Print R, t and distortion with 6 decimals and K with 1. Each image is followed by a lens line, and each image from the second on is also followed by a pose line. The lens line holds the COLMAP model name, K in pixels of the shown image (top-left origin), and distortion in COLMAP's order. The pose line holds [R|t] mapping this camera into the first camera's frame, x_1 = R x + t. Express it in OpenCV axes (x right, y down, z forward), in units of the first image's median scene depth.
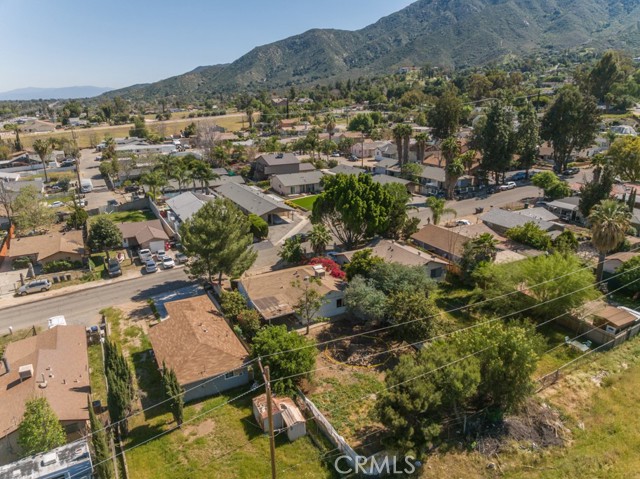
lens RADIAL K [[450.3, 0, 320.0], [0, 450.3, 239.5], [0, 0, 1]] dist [-0.040219, 0.002114]
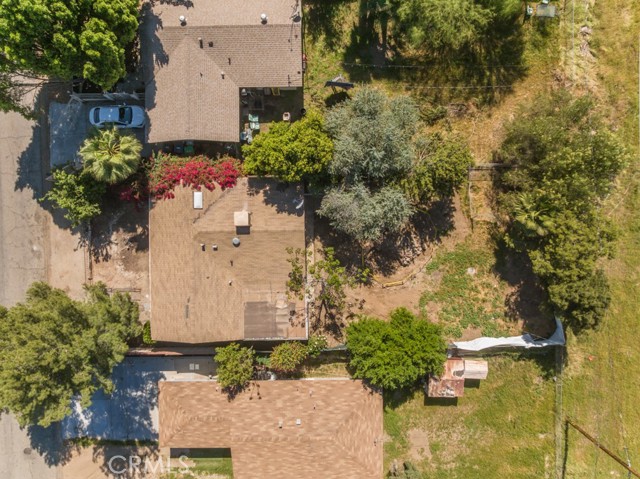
lens RADIAL K [[450.3, 0, 320.0], [0, 450.3, 239.5], [0, 0, 1]] dist [-0.040219, 0.002114]
pose [[0.461580, -0.886940, 0.016798, 0.019315], [0.270688, 0.158853, 0.949470, -0.625591], [-0.844791, -0.433709, 0.313408, 1.012350]]
